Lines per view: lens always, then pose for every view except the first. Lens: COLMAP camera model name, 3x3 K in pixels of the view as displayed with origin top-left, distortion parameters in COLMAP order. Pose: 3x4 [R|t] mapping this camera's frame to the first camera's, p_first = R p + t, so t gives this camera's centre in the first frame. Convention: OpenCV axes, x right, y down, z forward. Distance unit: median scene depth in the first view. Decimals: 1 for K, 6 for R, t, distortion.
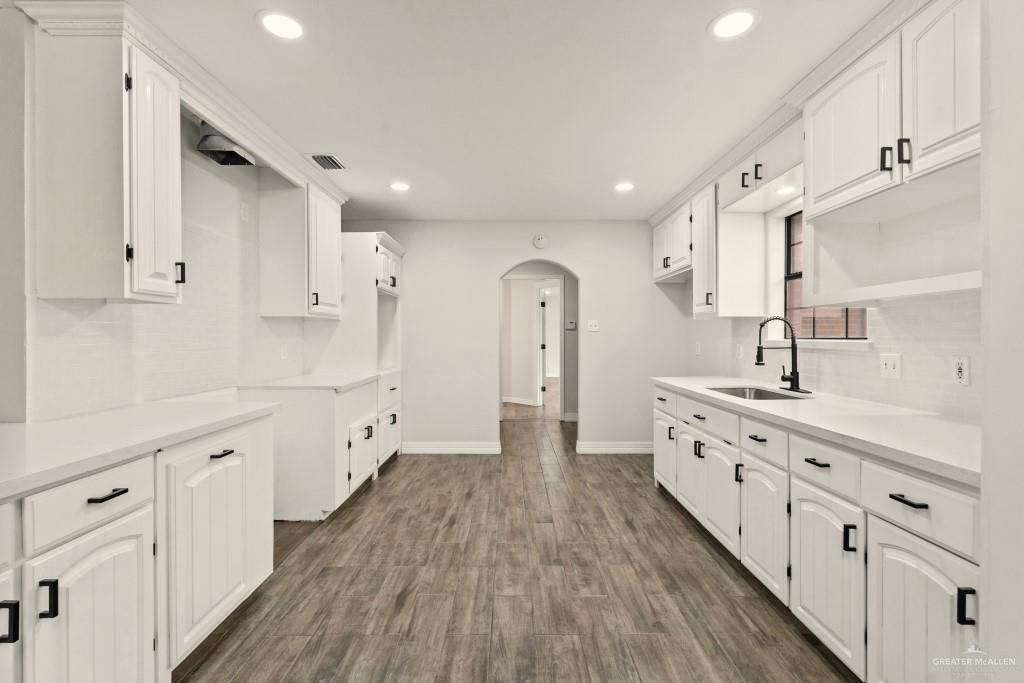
lens RADIAL K [[456.9, 0, 517.7], [0, 456.9, 340.0], [0, 0, 1]] dist [-0.001307, -0.000067]
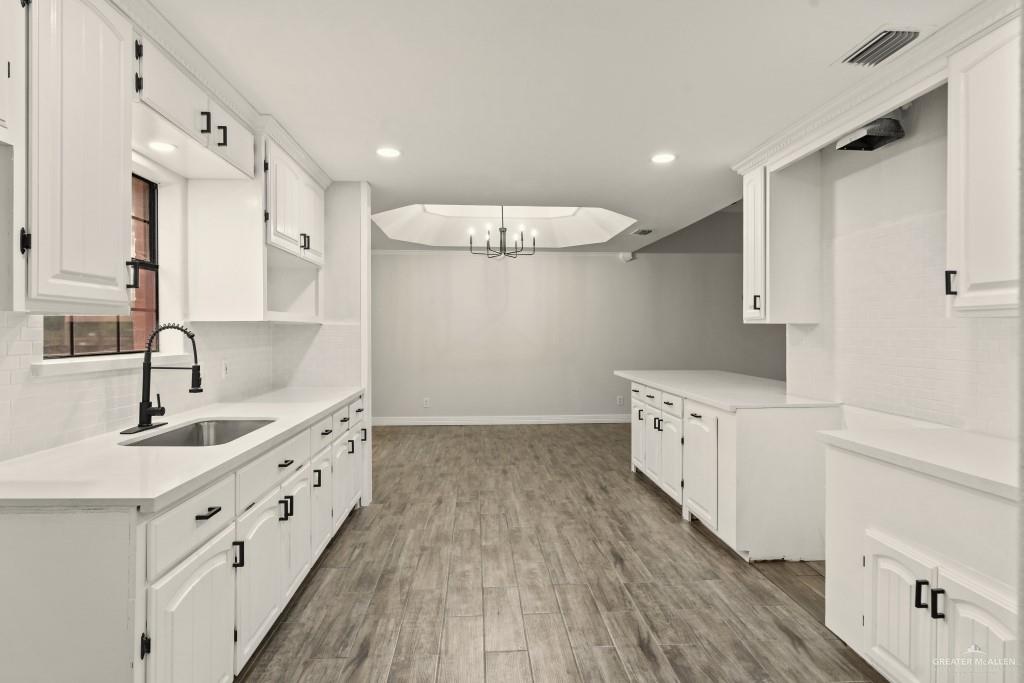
lens RADIAL K [[560.1, 0, 513.2], [0, 560.1, 336.8], [0, 0, 1]] dist [0.000822, 0.000053]
pose [[-0.998486, -0.002416, -0.054949, 0.103494], [-0.003364, 0.999847, 0.017162, -0.055540], [0.054899, 0.017321, -0.998342, 2.218999]]
